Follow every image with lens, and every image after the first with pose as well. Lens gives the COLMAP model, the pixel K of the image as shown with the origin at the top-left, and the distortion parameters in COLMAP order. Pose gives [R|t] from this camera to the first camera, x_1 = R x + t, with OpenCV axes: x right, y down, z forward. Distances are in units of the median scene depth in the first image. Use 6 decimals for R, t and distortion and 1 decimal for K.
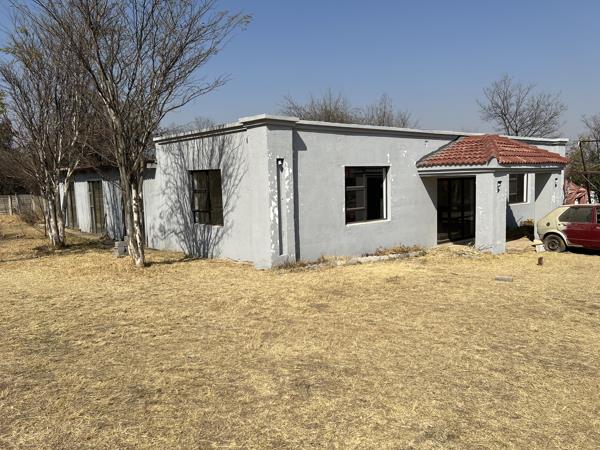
lens RADIAL K [[442.3, 0, 301.4], [0, 442.3, 226.1], [0, 0, 1]] dist [0.055115, -0.009982]
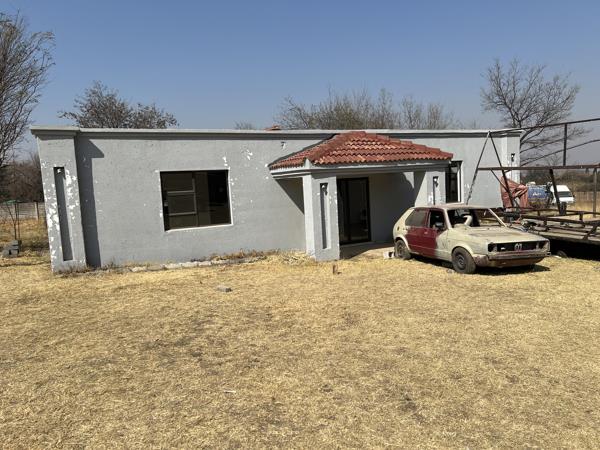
lens RADIAL K [[442.3, 0, 298.8], [0, 442.3, 226.1], [0, 0, 1]] dist [0.055115, -0.009982]
pose [[0.975770, -0.004922, -0.218742, 0.571107], [0.004829, 0.999988, -0.000960, -0.009340], [0.218744, -0.000120, 0.975782, 0.083596]]
